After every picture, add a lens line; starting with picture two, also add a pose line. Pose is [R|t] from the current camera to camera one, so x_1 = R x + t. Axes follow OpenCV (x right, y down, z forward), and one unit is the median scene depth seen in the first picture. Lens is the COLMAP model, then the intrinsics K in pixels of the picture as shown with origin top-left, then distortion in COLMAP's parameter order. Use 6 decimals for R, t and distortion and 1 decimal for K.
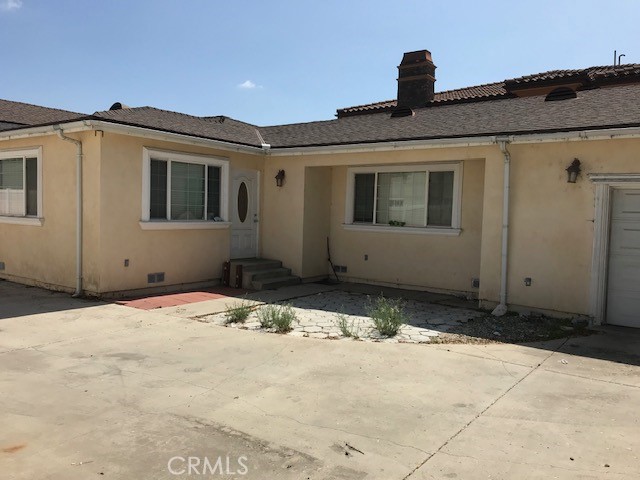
lens RADIAL K [[515.4, 0, 320.0], [0, 515.4, 240.0], [0, 0, 1]] dist [0.065525, -0.182216]
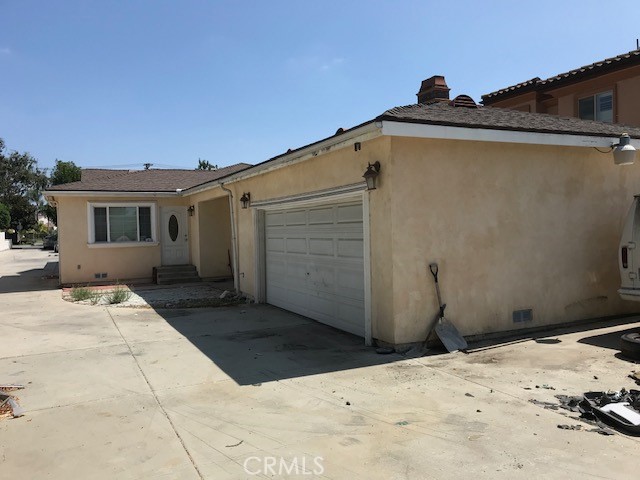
lens RADIAL K [[515.4, 0, 320.0], [0, 515.4, 240.0], [0, 0, 1]] dist [0.065525, -0.182216]
pose [[0.892431, -0.039023, -0.449494, 1.044834], [0.025737, 0.999033, -0.035632, 0.031960], [0.450450, 0.020231, 0.892573, -0.195988]]
